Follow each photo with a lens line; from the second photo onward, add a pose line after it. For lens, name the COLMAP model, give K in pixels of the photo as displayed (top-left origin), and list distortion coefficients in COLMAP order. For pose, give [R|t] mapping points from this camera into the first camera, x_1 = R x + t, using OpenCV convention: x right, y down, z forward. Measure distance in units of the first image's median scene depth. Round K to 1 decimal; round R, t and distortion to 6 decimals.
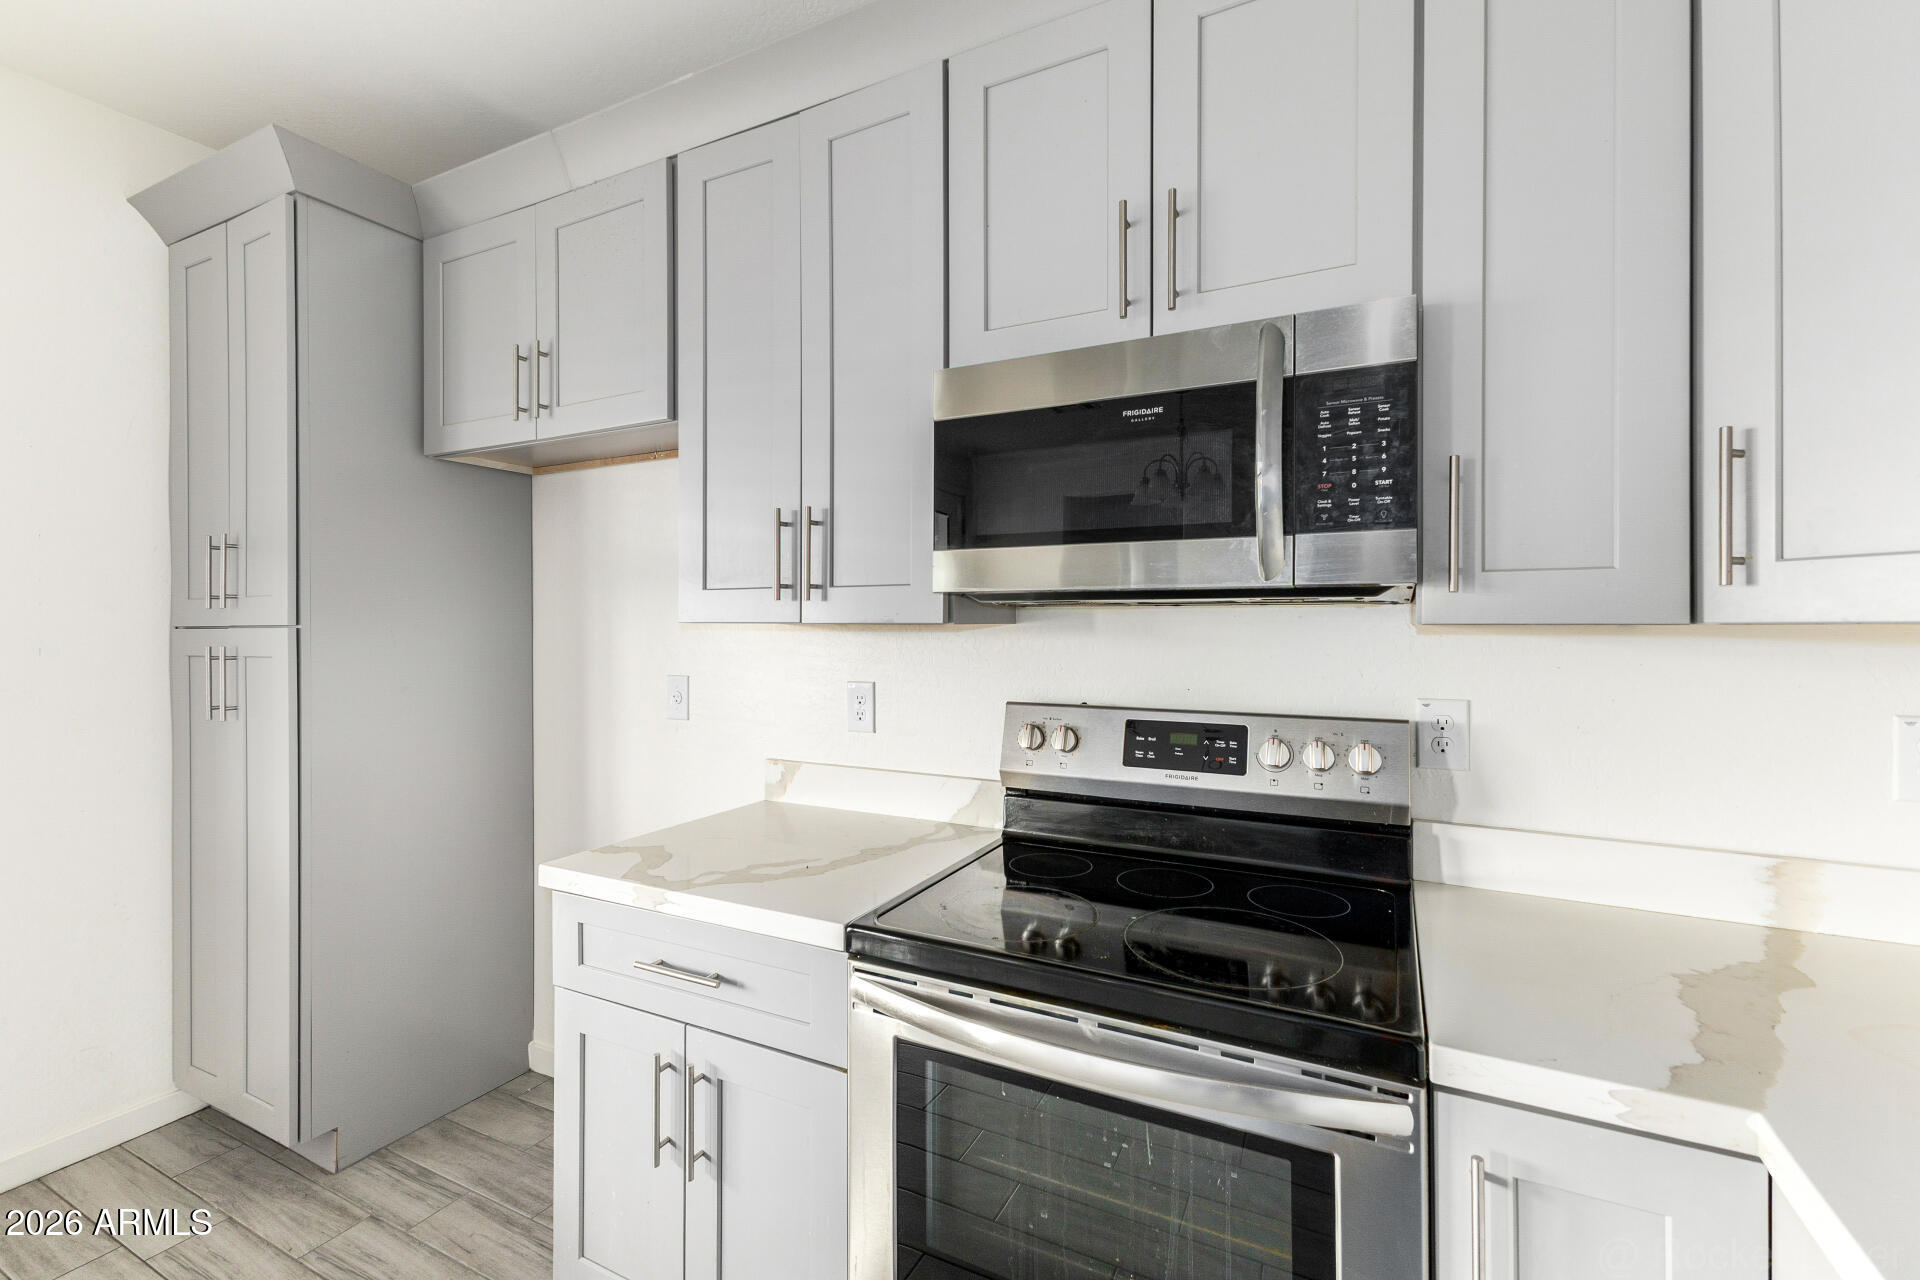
lens RADIAL K [[840.0, 0, 958.1], [0, 840.0, 615.3], [0, 0, 1]] dist [0.001551, -0.000028]
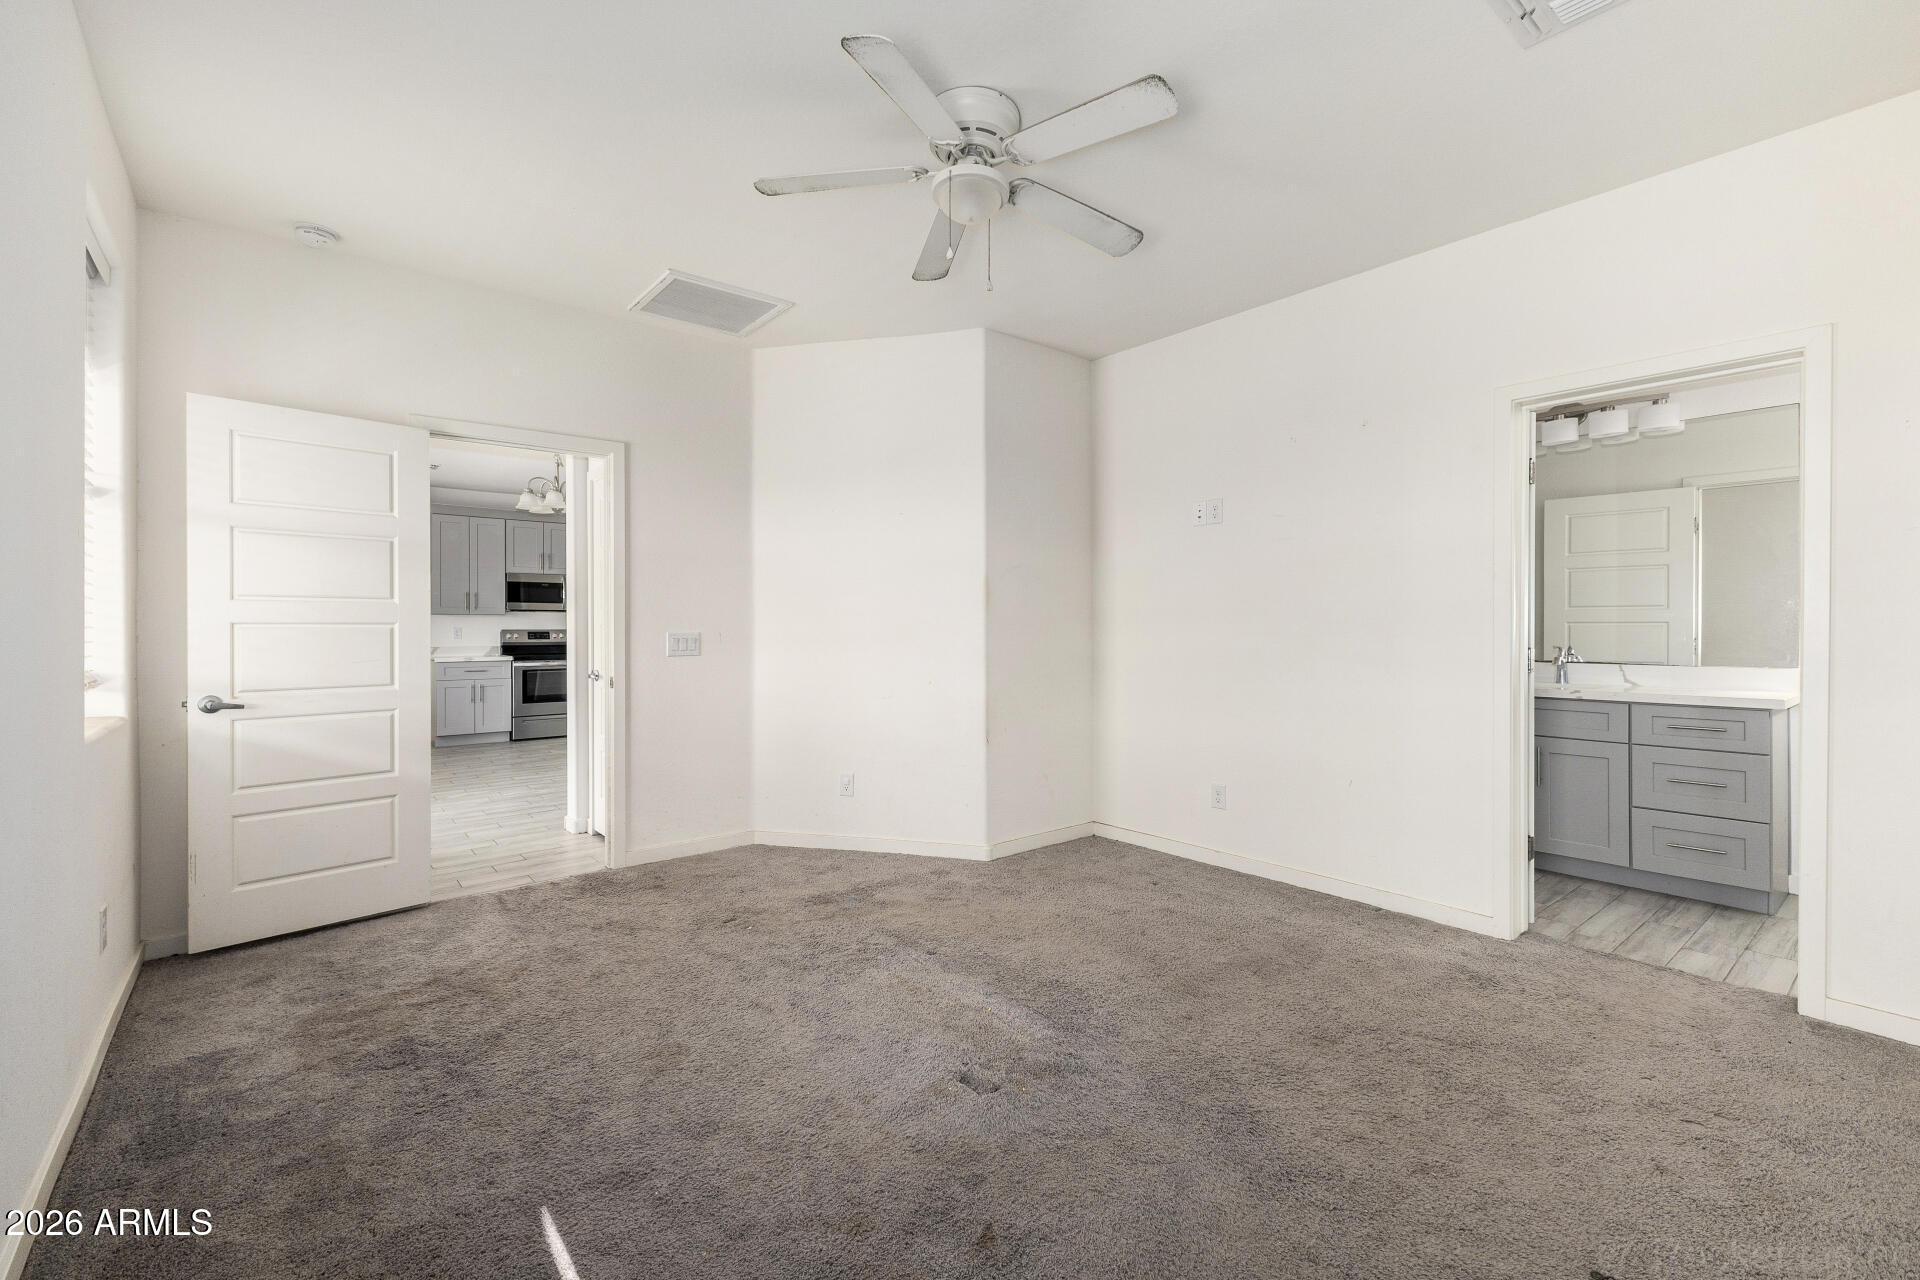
lens RADIAL K [[800.2, 0, 965.2], [0, 800.2, 631.5], [0, 0, 1]] dist [0.000000, 0.000216]
pose [[0.381438, -0.003383, 0.924388, -4.014983], [-0.001558, 0.999990, 0.004302, 0.099858], [-0.924393, -0.003081, 0.381429, -4.177619]]
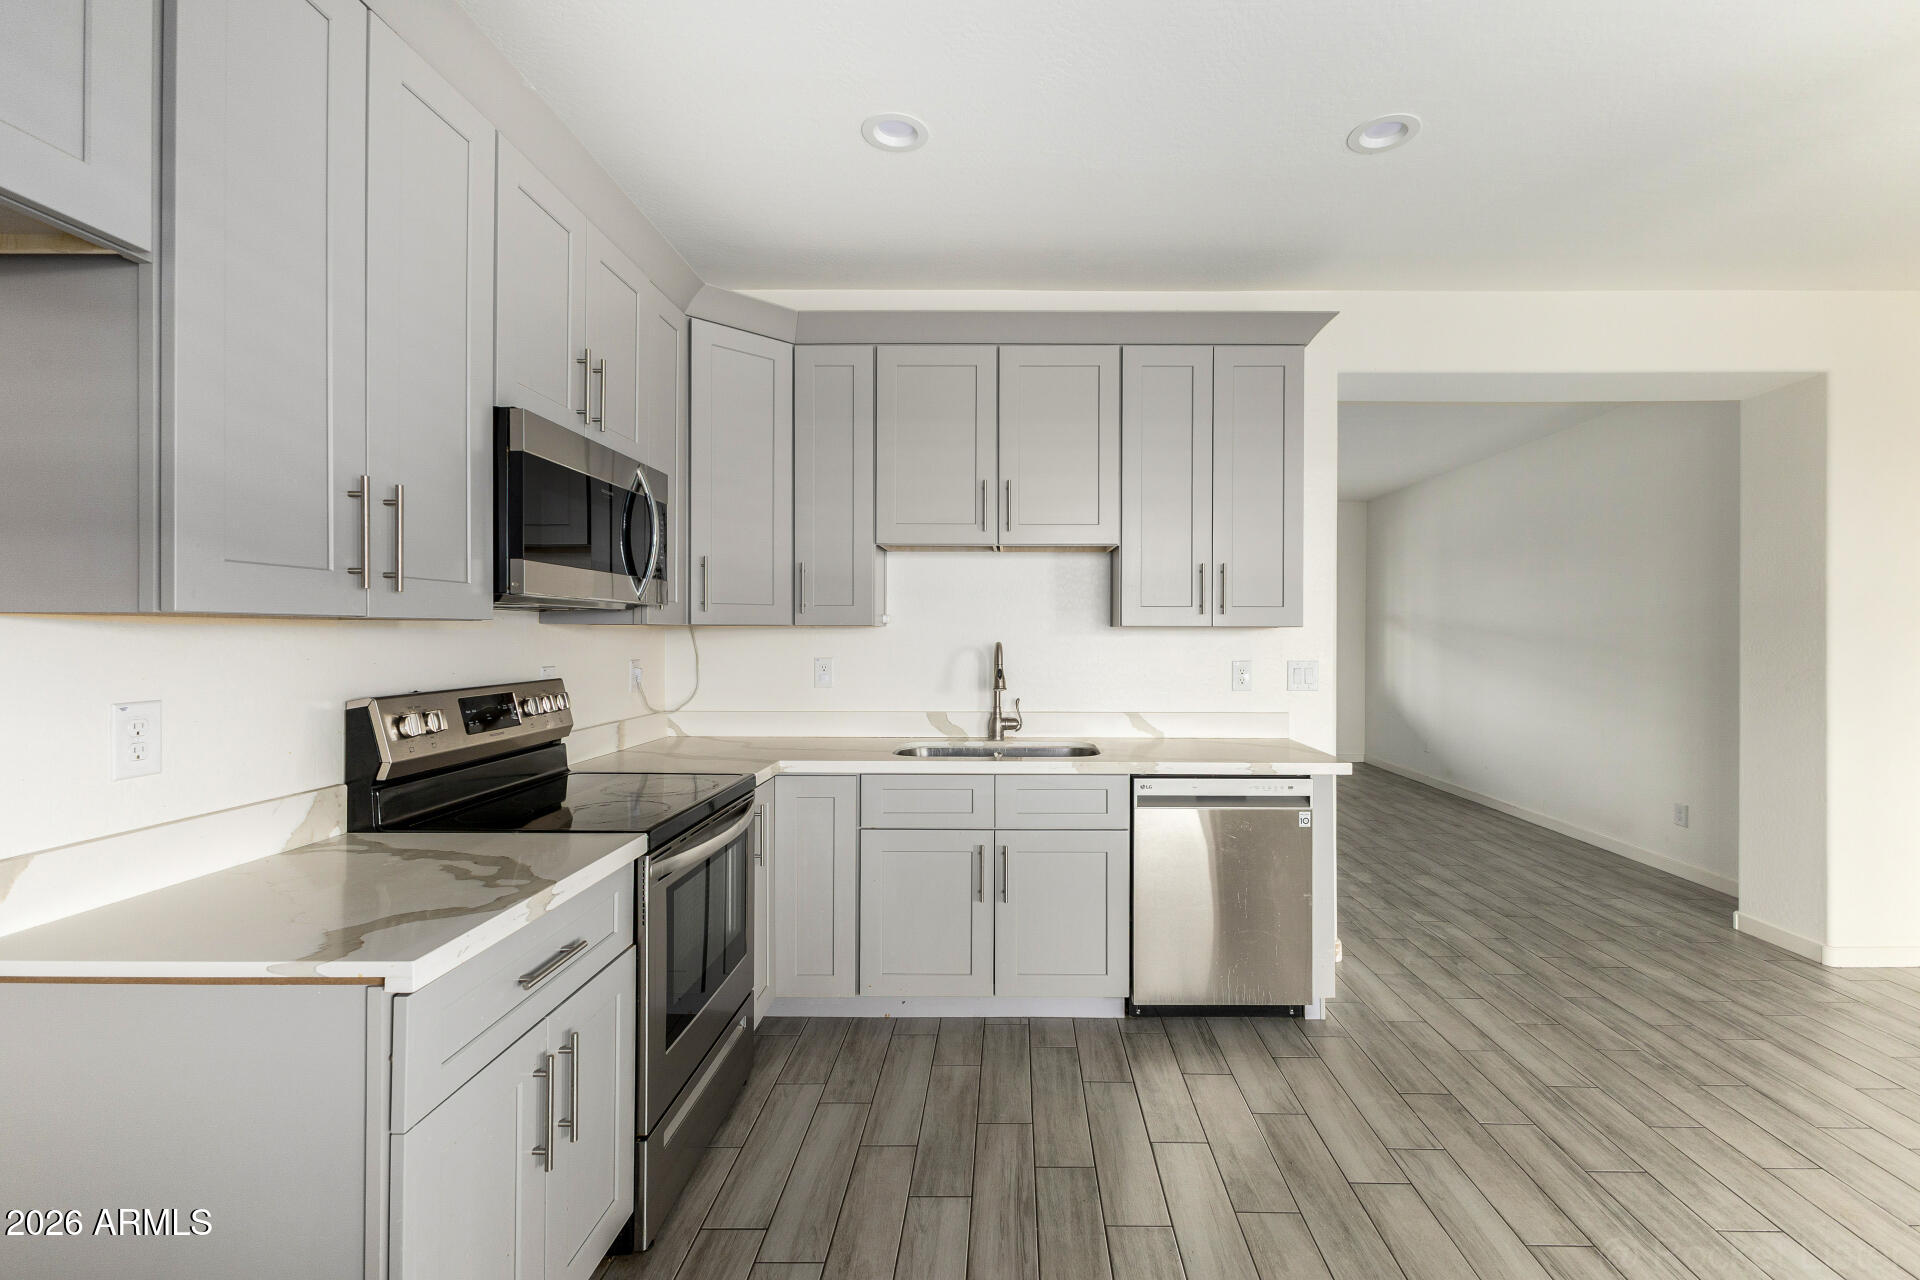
lens RADIAL K [[836.8, 0, 1001.9], [0, 836.8, 632.7], [0, 0, 1]] dist [0.001285, 0.000041]
pose [[-0.449582, 0.001821, 0.893237, -1.340982], [-0.005093, 0.999976, -0.004602, 0.029233], [-0.893224, -0.006618, -0.449562, 0.892687]]
